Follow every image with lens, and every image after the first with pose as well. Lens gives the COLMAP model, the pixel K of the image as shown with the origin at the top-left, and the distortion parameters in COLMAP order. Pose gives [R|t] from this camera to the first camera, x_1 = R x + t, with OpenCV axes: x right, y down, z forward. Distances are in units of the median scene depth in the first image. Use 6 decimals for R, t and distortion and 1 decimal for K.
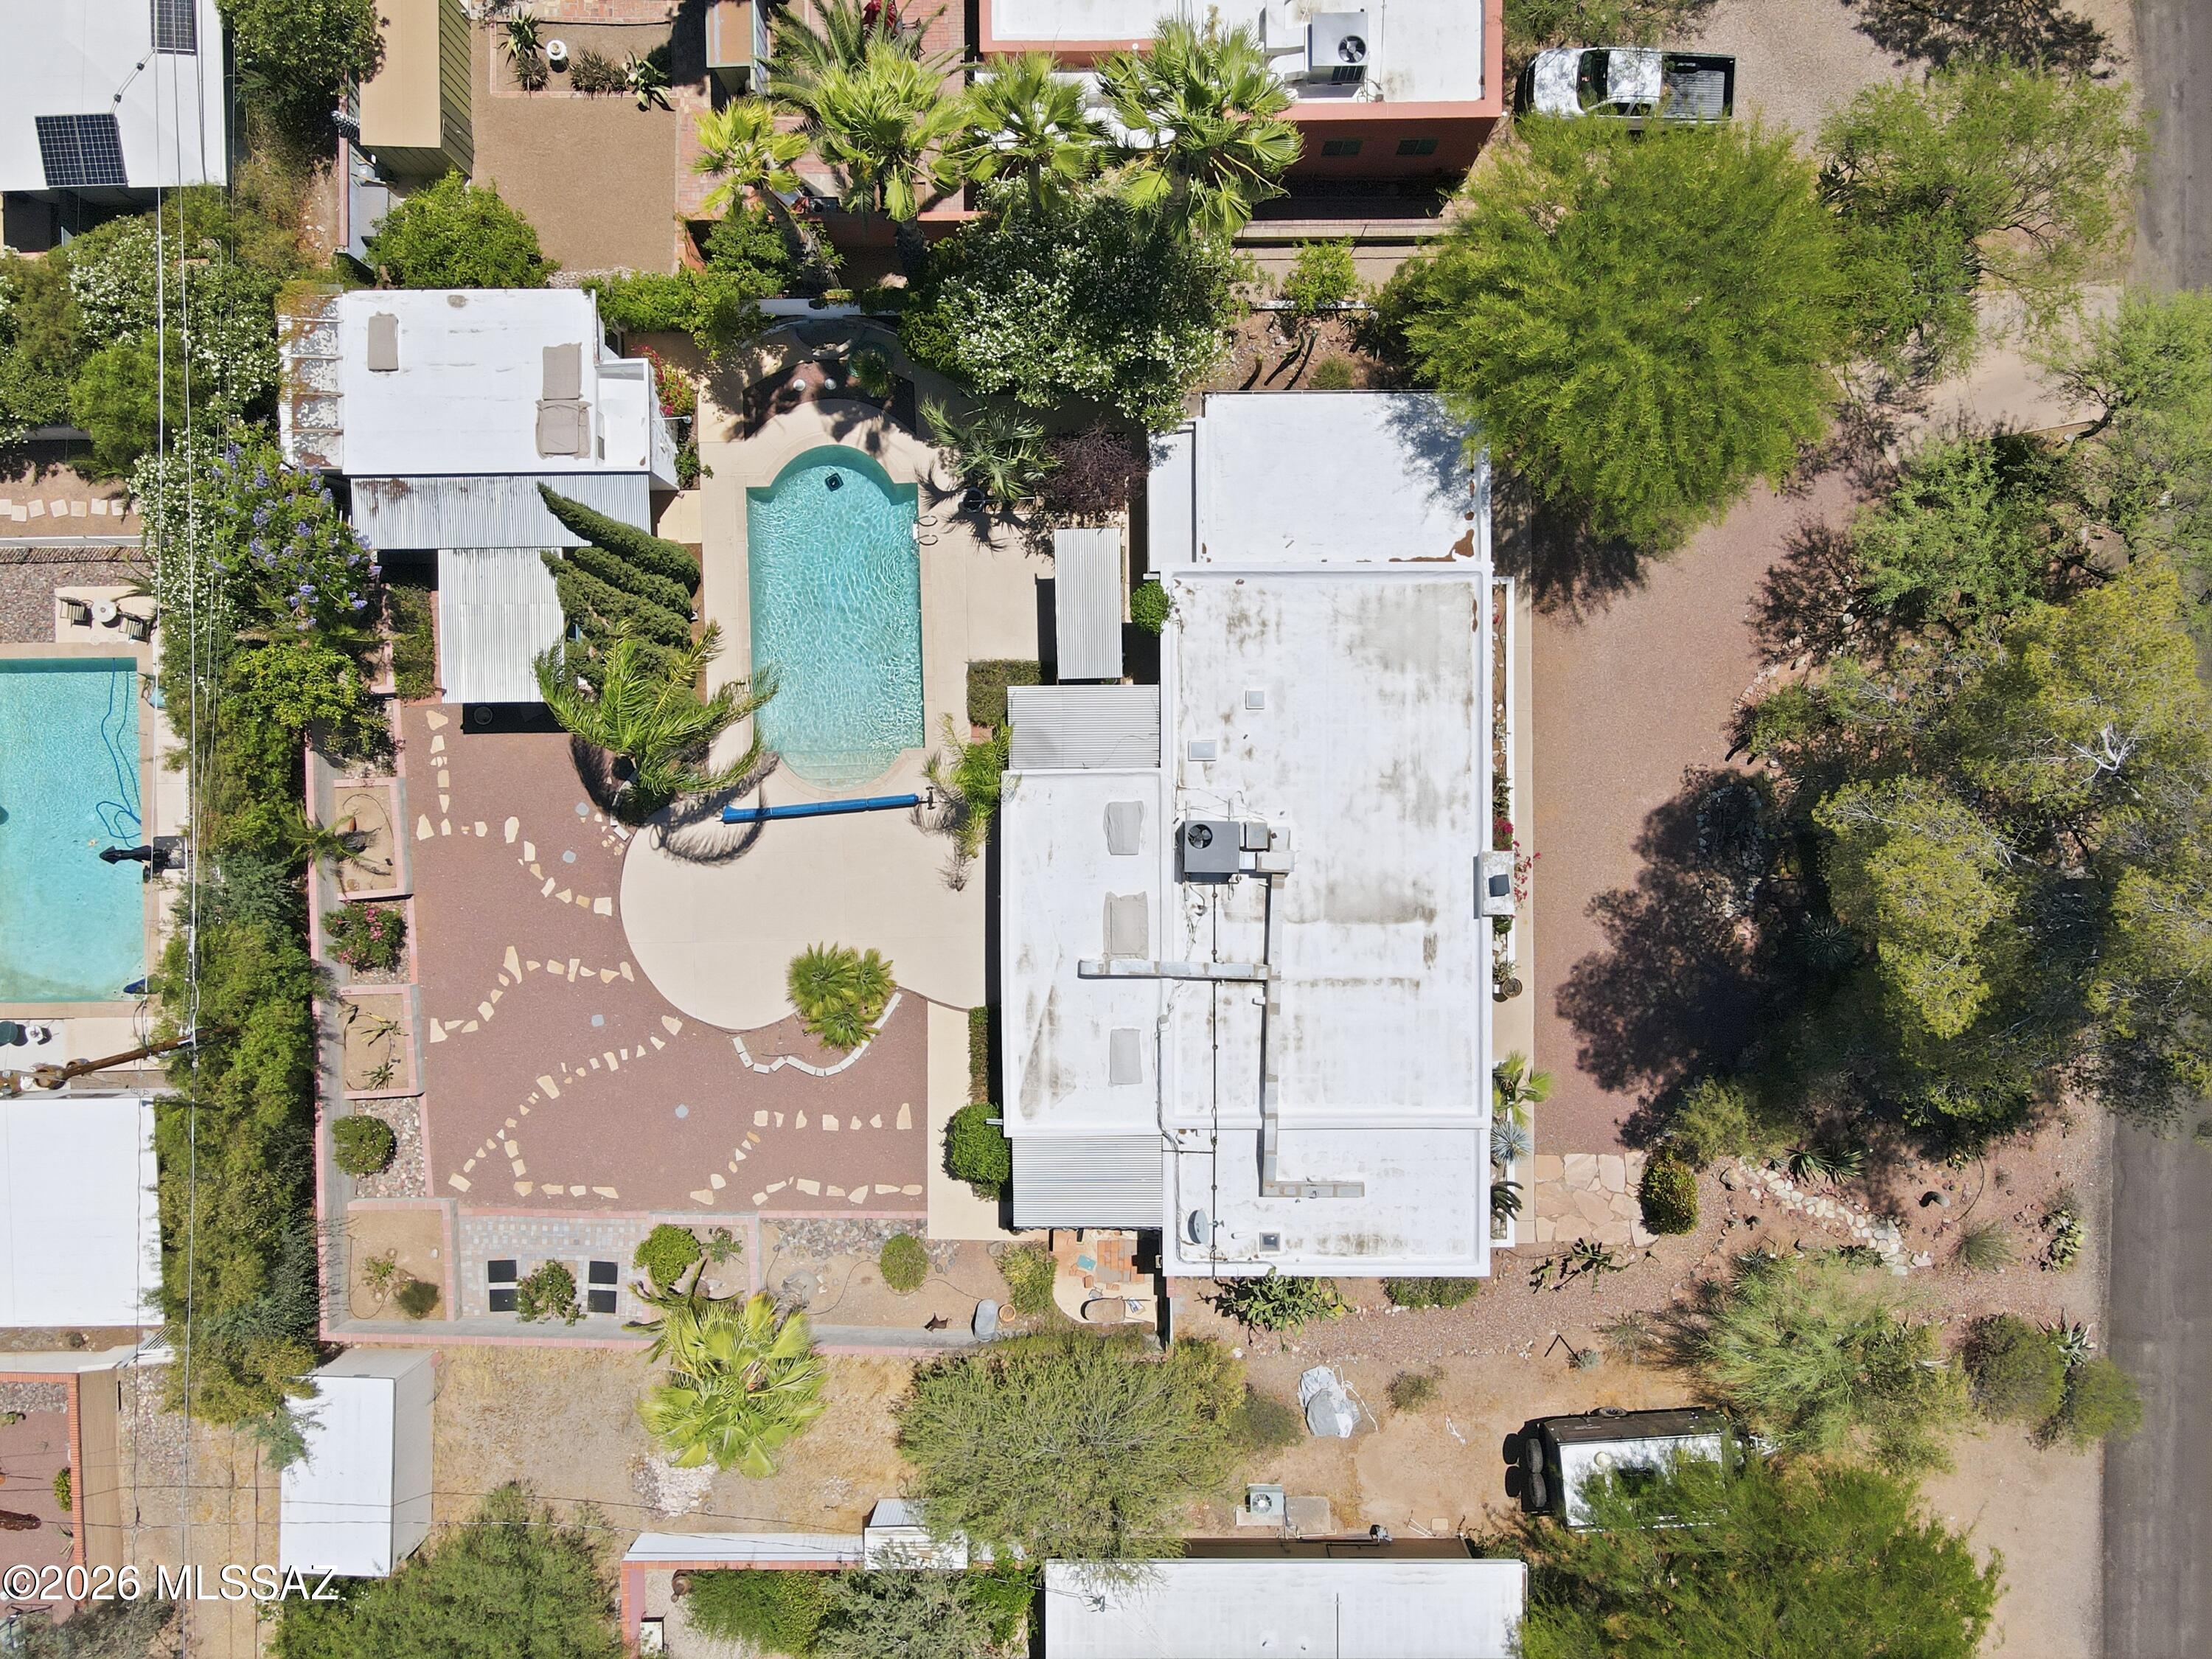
lens RADIAL K [[1601.7, 0, 1106.0], [0, 1601.7, 829.5], [0, 0, 1]] dist [0.015594, 0.003751]
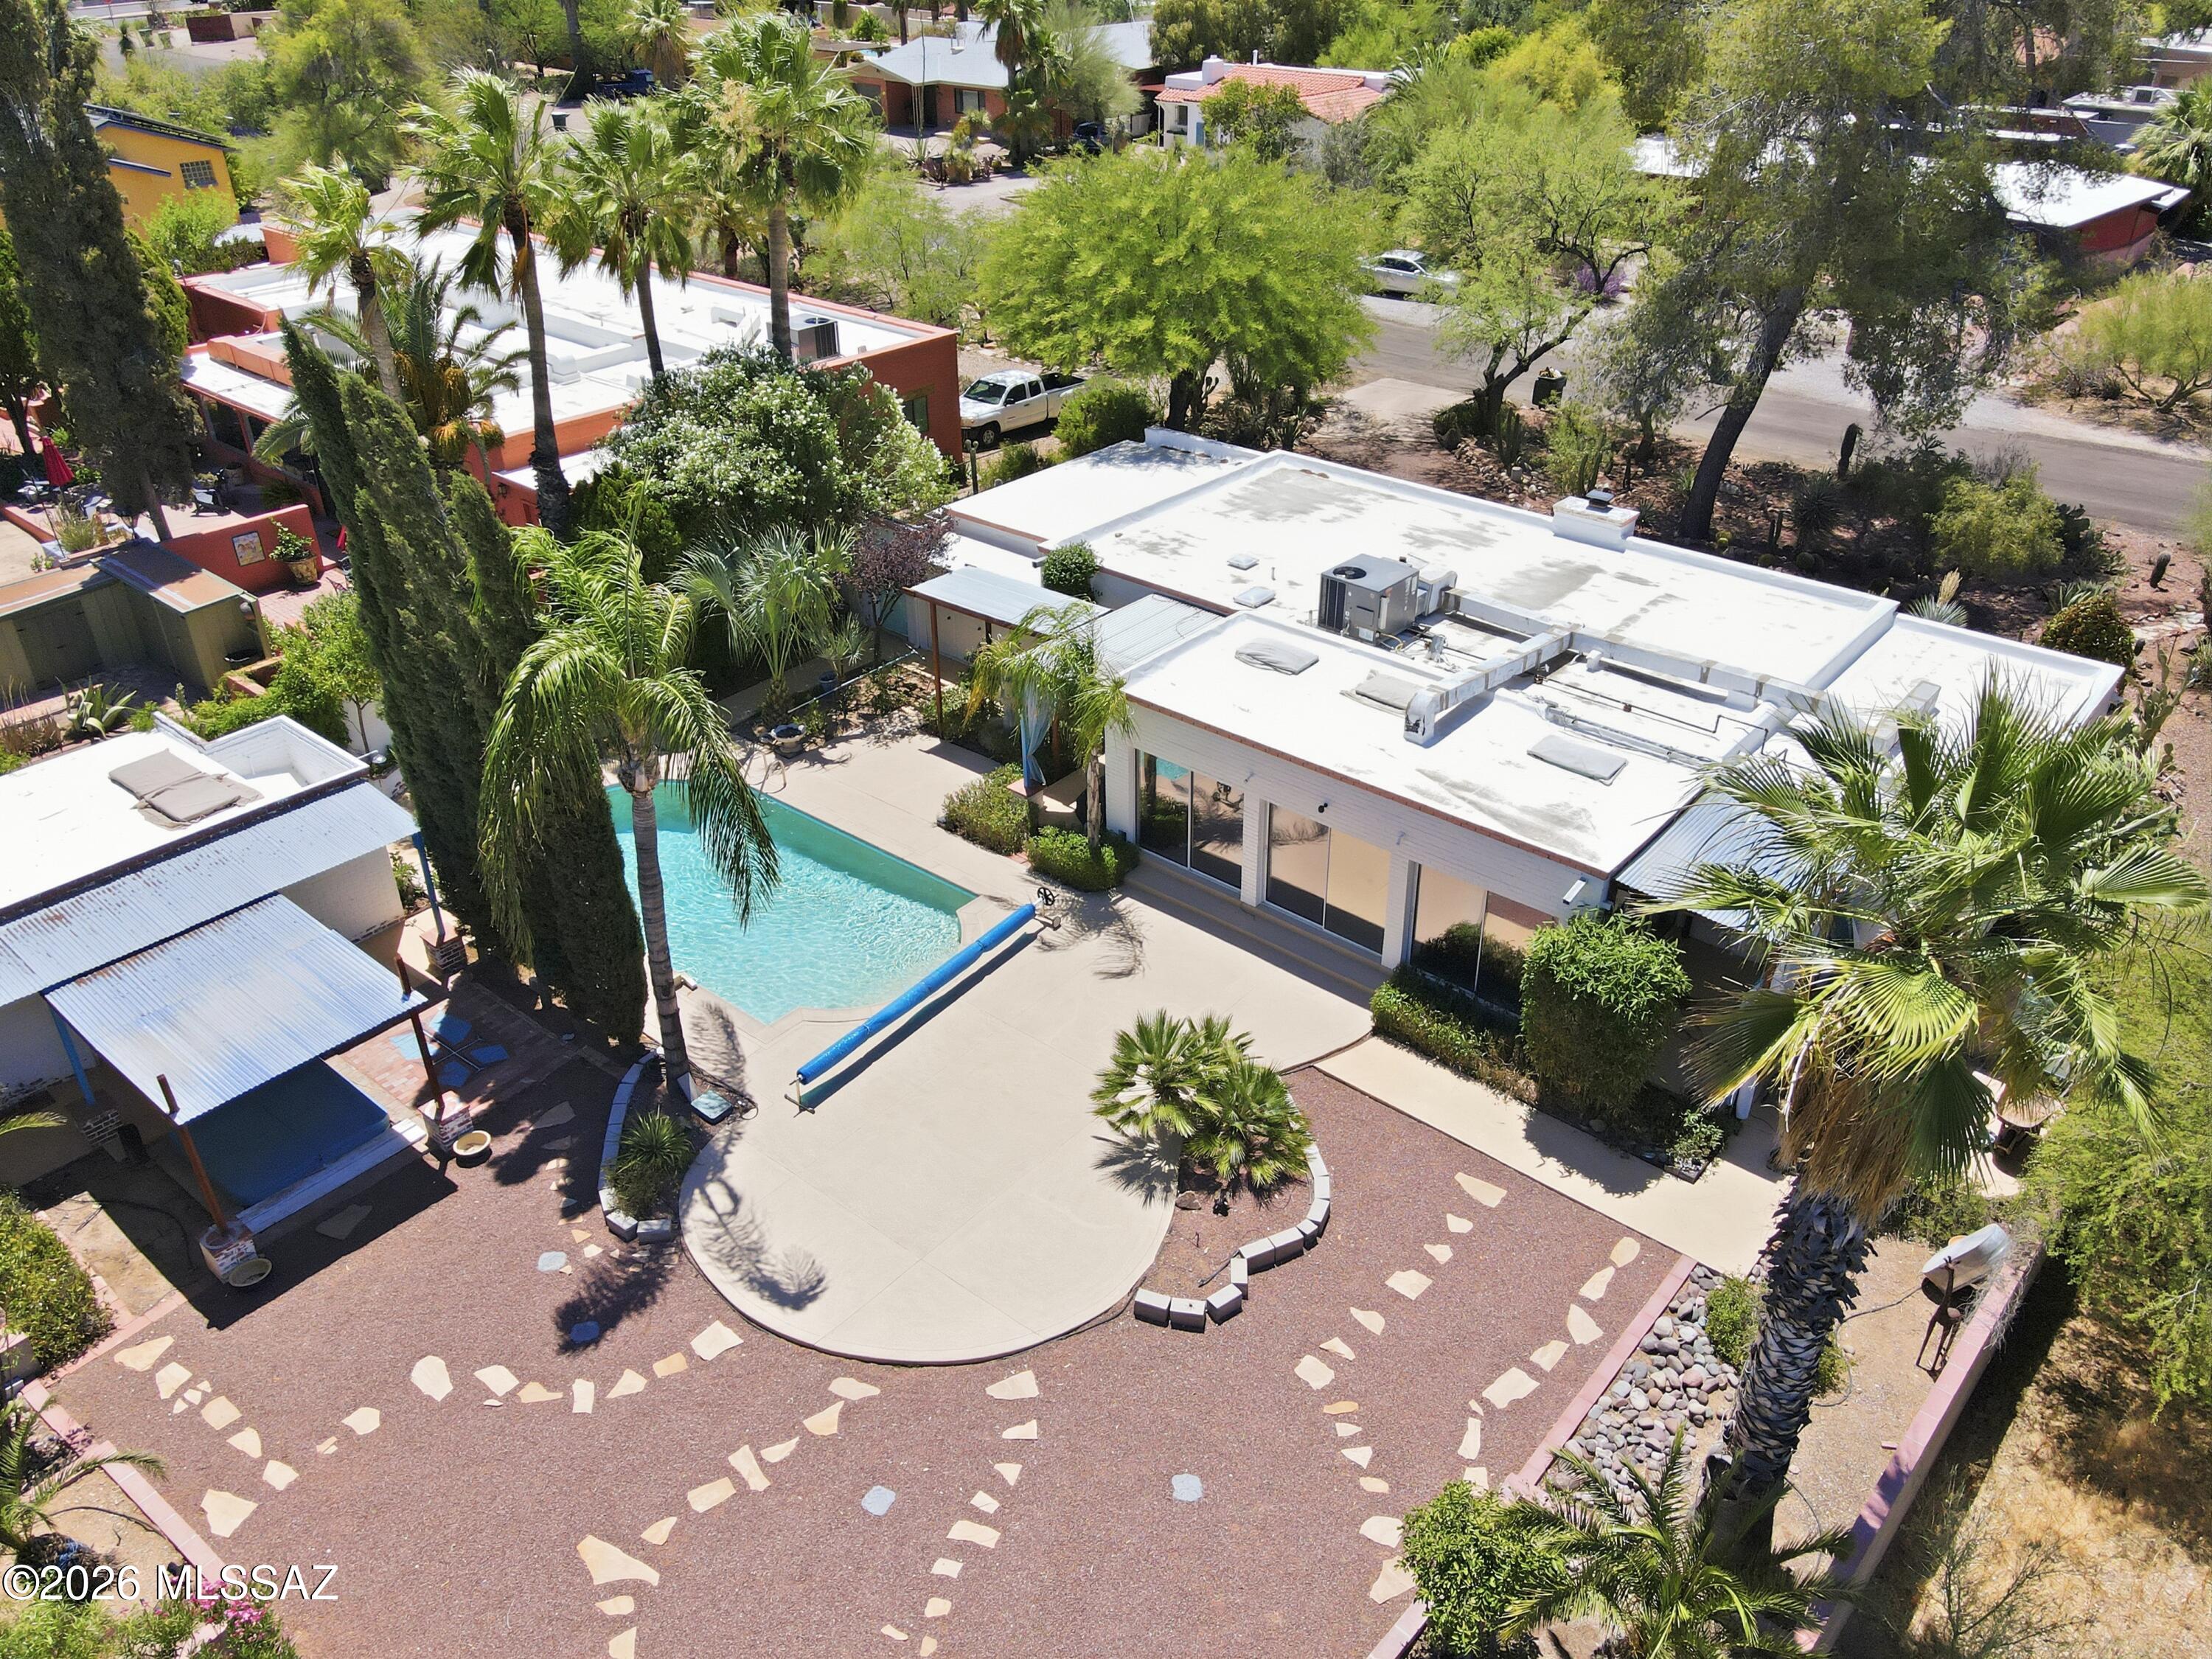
lens RADIAL K [[1614.5, 0, 1106.0], [0, 1614.5, 829.5], [0, 0, 1]] dist [0.008820, 0.001520]
pose [[0.658693, -0.364936, 0.657986, -0.484194], [0.752370, 0.328676, -0.570887, 0.337543], [-0.007927, 0.871088, 0.491064, 0.655444]]
